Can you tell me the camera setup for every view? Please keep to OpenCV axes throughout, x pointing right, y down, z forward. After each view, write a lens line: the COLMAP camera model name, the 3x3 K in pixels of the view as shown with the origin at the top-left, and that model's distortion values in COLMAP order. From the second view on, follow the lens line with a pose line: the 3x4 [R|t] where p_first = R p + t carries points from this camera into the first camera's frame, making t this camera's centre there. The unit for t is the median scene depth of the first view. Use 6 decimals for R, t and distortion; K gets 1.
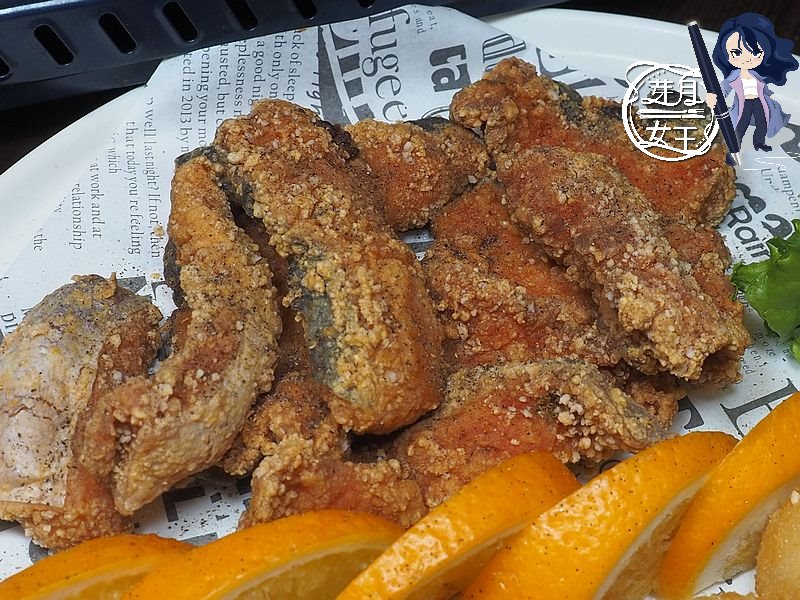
lens RADIAL K [[1605.4, 0, 399.9], [0, 1605.4, 300.0], [0, 0, 1]] dist [0.018108, 0.000000]
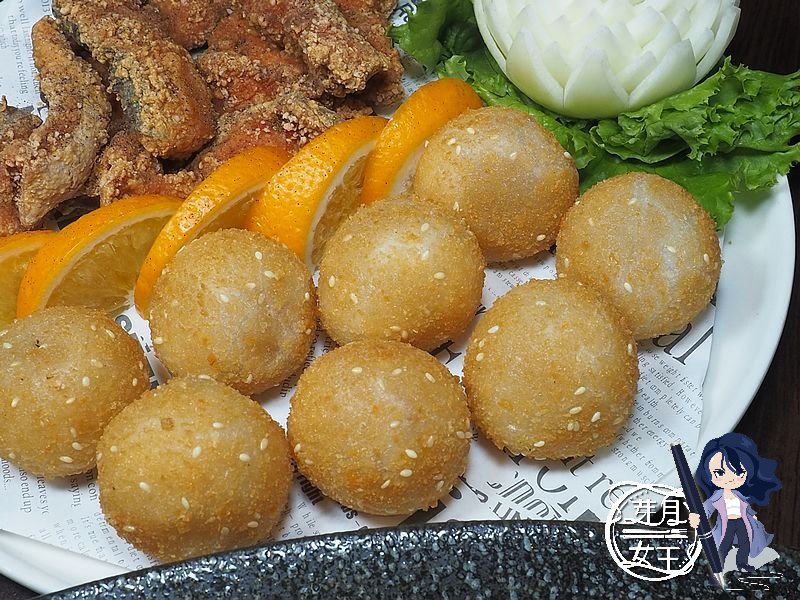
lens RADIAL K [[1182.7, 0, 402.2], [0, 1182.7, 300.0], [0, 0, 1]] dist [-0.020718, 0.000000]
pose [[0.983017, -0.179811, 0.036691, 0.137211], [0.177248, 0.982079, 0.064062, 0.184591], [-0.047552, -0.056470, 0.997271, -0.208664]]
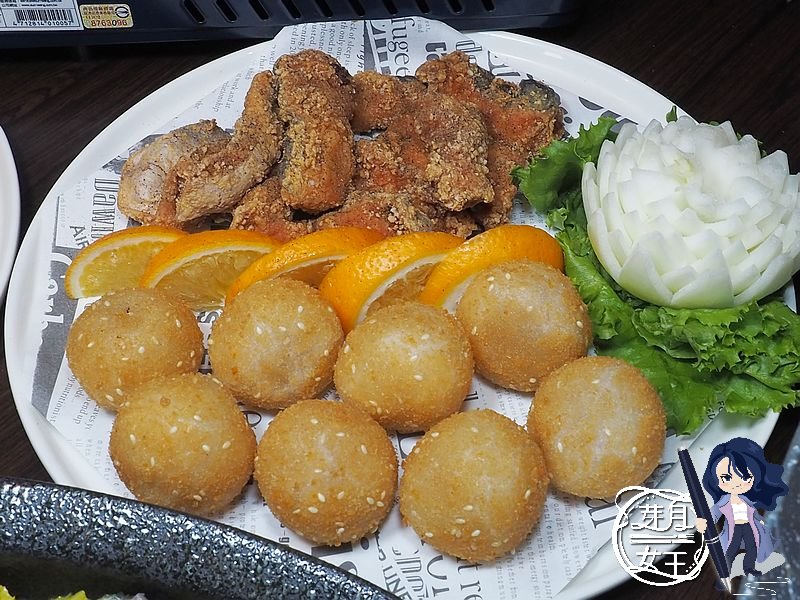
lens RADIAL K [[1182.7, 0, 398.8], [0, 1182.7, 299.3], [0, 0, 1]] dist [-0.020718, 0.000000]
pose [[0.949197, 0.192230, -0.249146, 0.486071], [-0.186218, 0.981349, 0.047712, 0.097075], [0.253671, 0.001108, 0.967290, -0.420803]]
